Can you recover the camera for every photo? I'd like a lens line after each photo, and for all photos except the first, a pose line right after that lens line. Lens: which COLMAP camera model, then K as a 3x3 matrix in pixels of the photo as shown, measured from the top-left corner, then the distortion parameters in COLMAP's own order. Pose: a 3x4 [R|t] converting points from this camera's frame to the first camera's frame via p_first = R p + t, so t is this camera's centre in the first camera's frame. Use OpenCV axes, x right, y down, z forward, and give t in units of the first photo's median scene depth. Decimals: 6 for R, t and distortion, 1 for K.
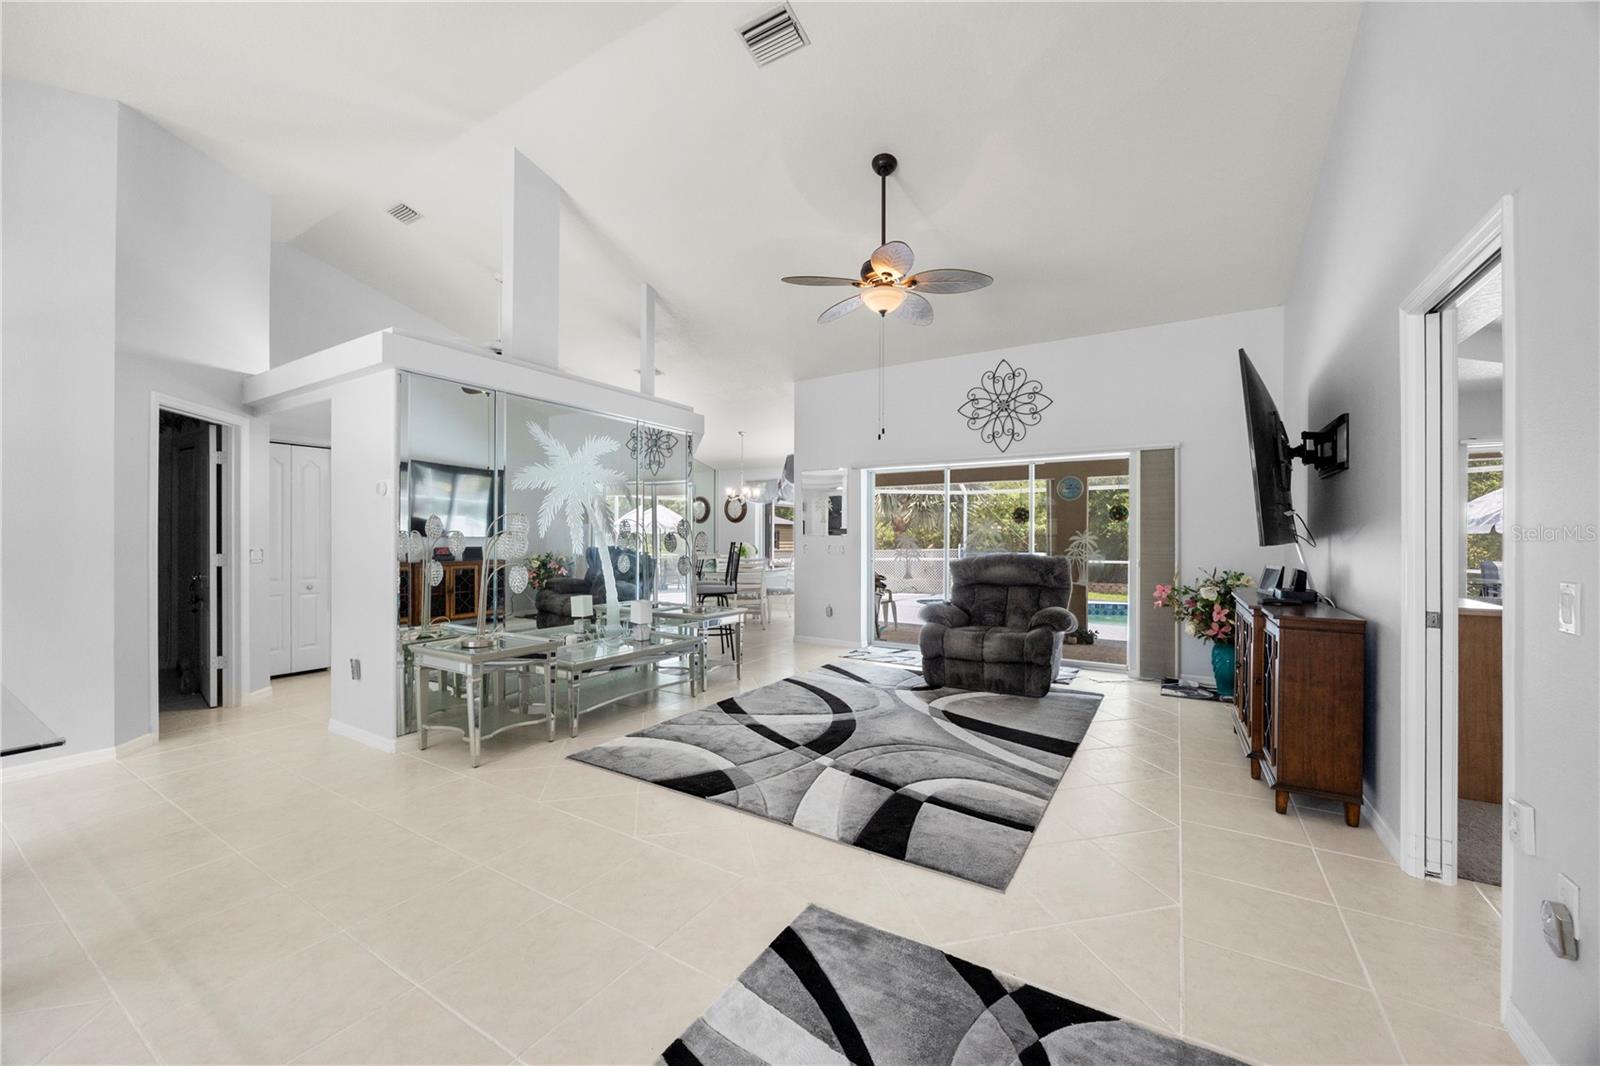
lens RADIAL K [[621.4, 0, 789.9], [0, 621.4, 536.5], [0, 0, 1]] dist [0.000641, 0.000074]
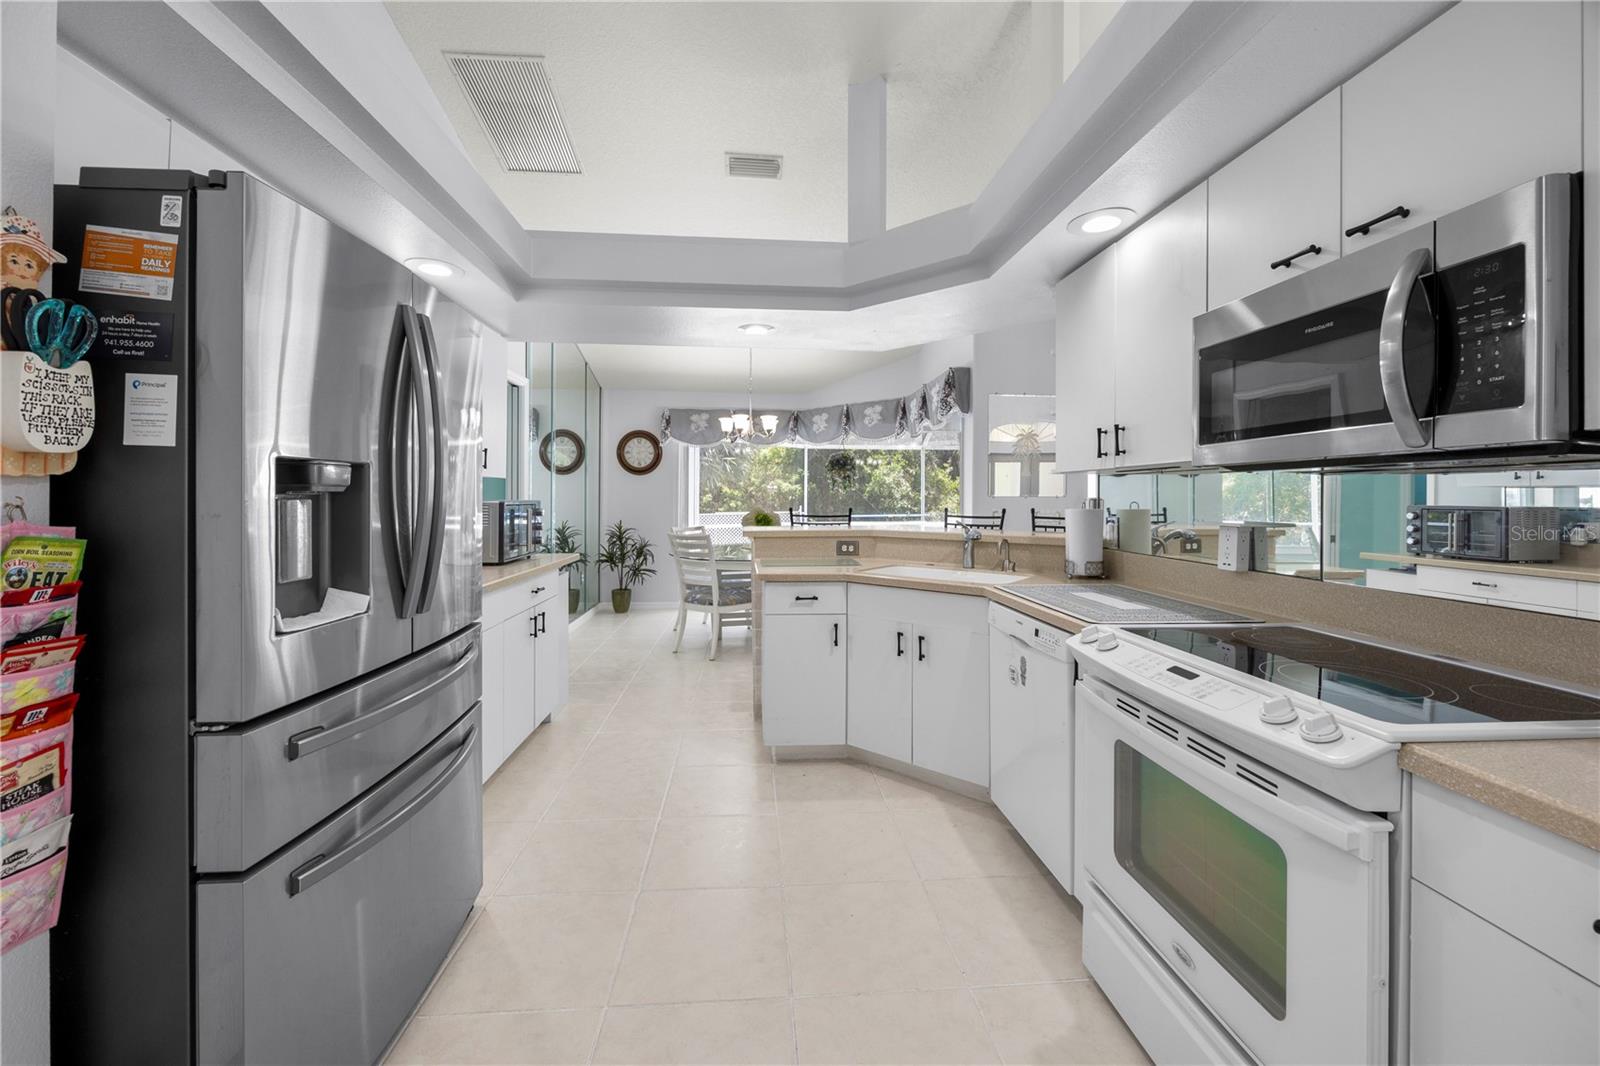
lens RADIAL K [[627.0, 0, 799.2], [0, 627.0, 496.0], [0, 0, 1]] dist [-0.000683, 0.000001]
pose [[0.797211, 0.003265, 0.603692, -0.382406], [-0.004677, 0.999989, 0.000768, -0.001527], [-0.603683, -0.003435, 0.797217, 0.438345]]
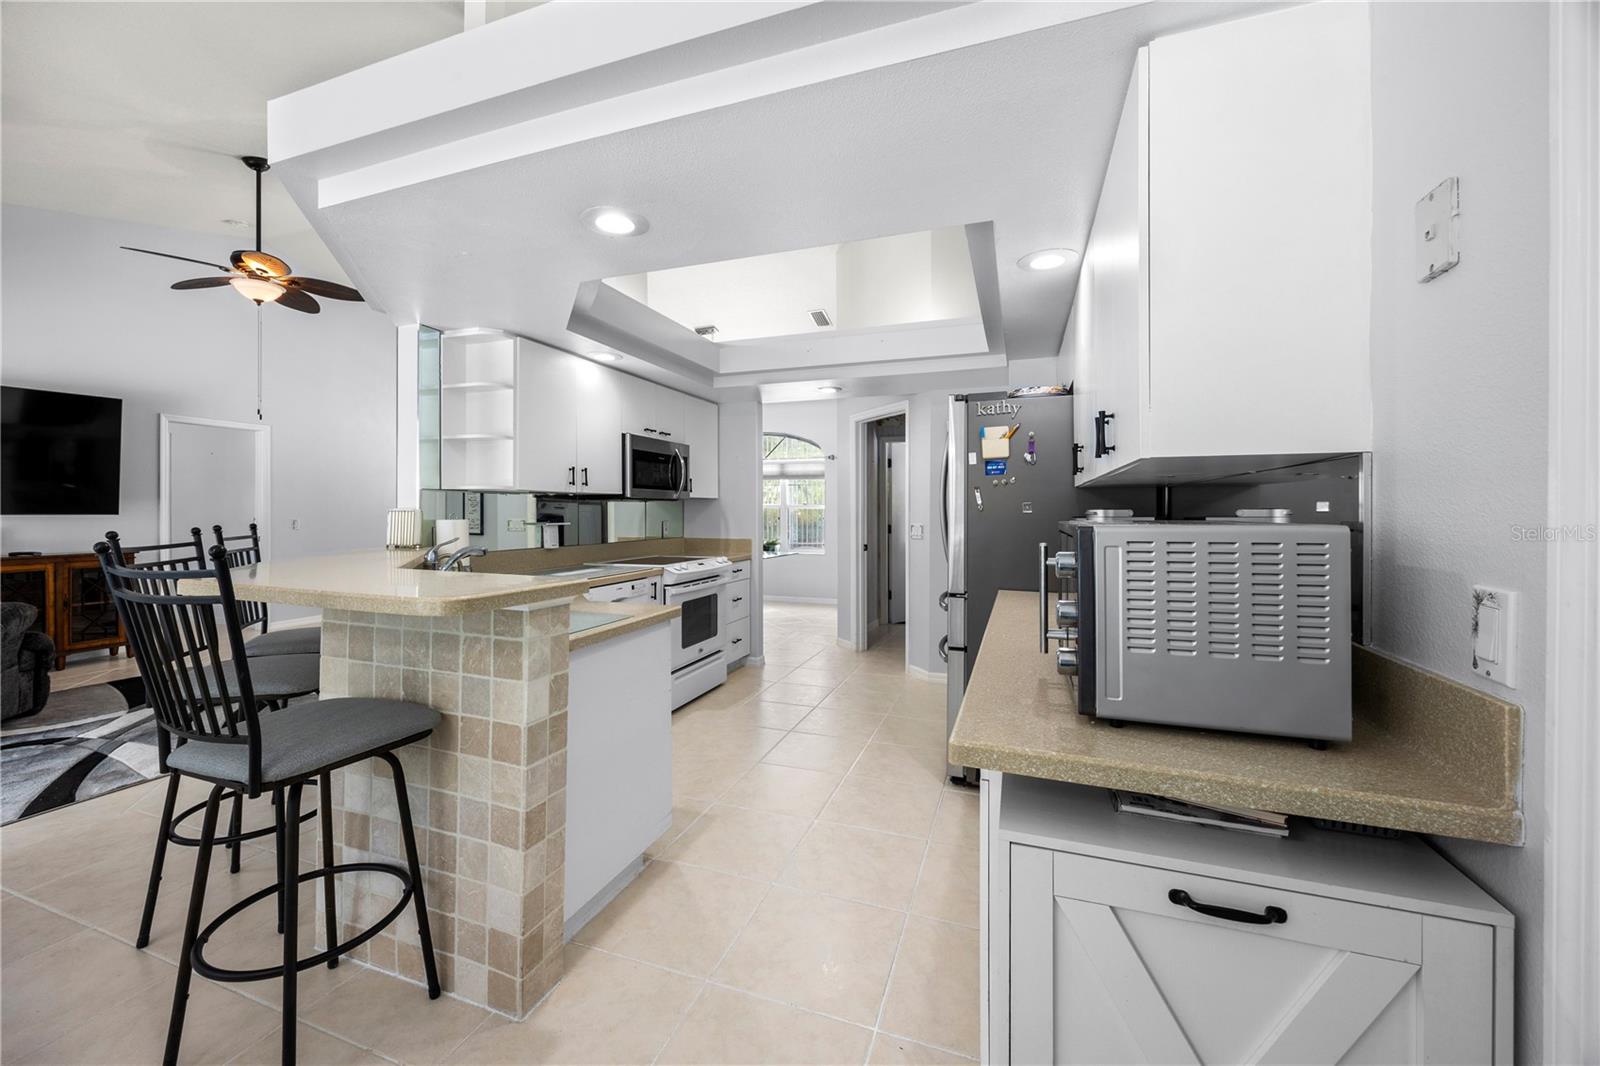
lens RADIAL K [[612.2, 0, 798.4], [0, 612.2, 526.7], [0, 0, 1]] dist [-0.001158, -0.000053]
pose [[-0.975041, 0.000653, -0.222025, -0.214307], [-0.004074, 0.999775, 0.020835, 0.000391], [0.221989, 0.021219, -0.974818, 0.910260]]
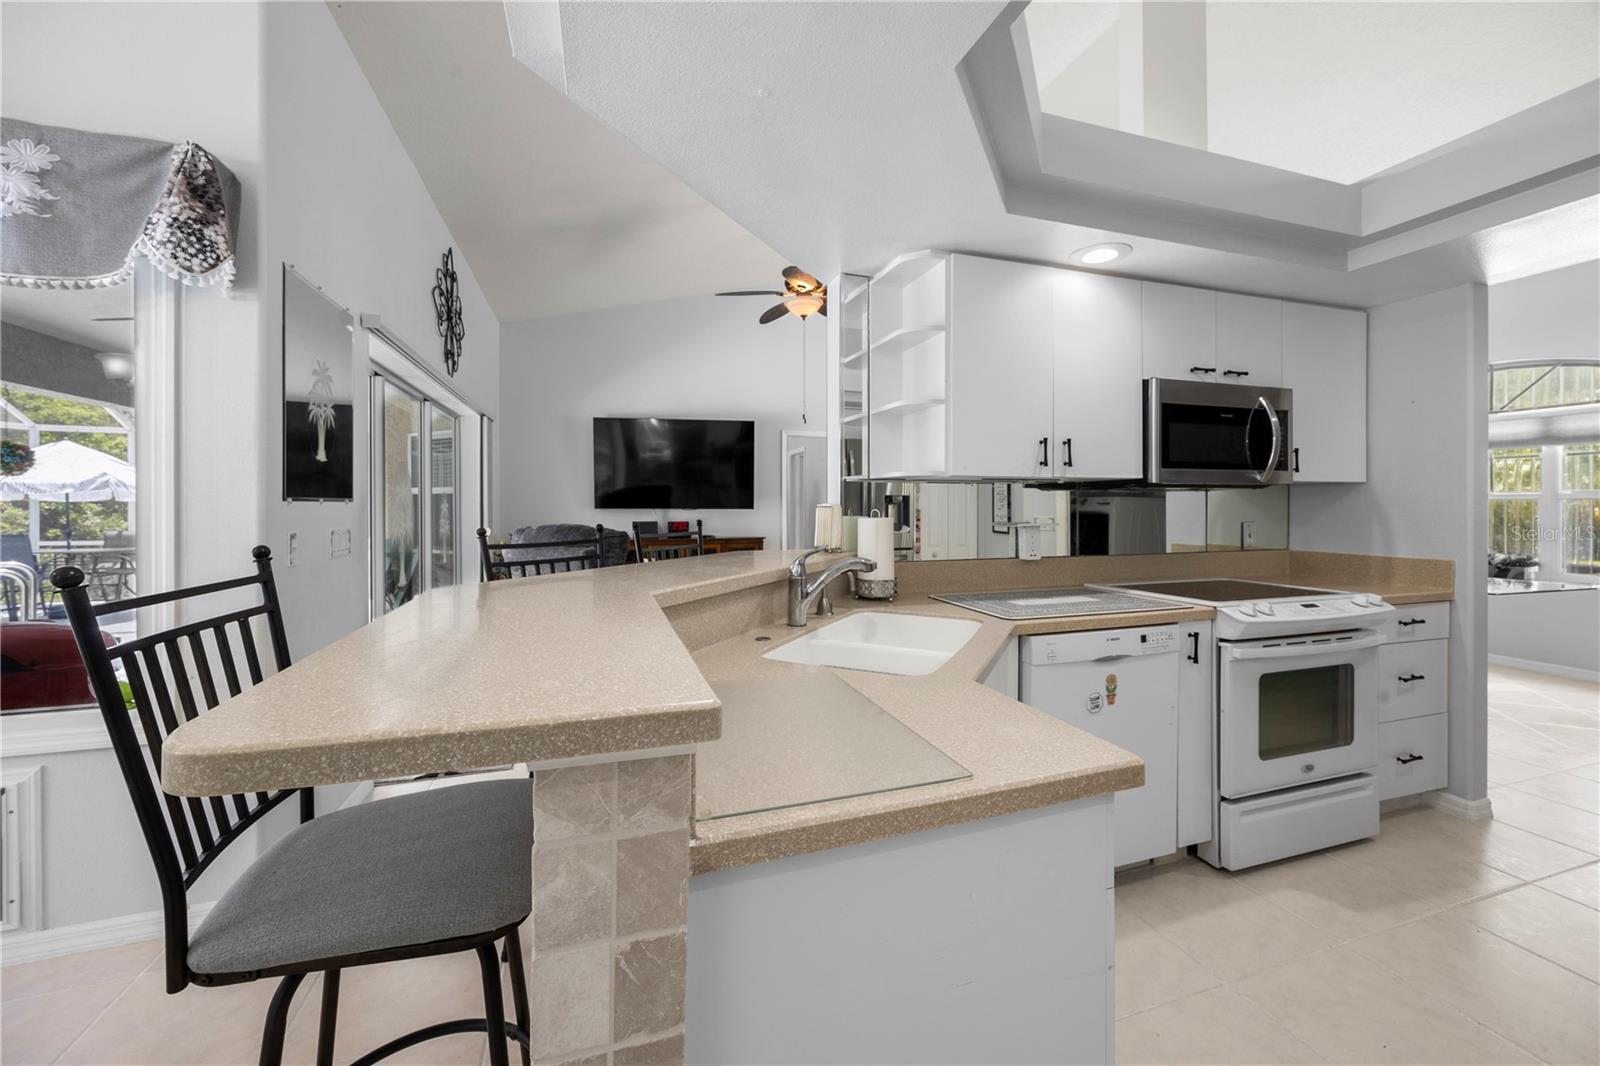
lens RADIAL K [[613.2, 0, 800.3], [0, 613.2, 510.8], [0, 0, 1]] dist [0.000500, -0.000359]
pose [[-0.775819, -0.007550, 0.630910, -0.238984], [-0.003376, 0.999964, 0.007815, -0.000505], [-0.630946, 0.003933, -0.775817, 0.776678]]
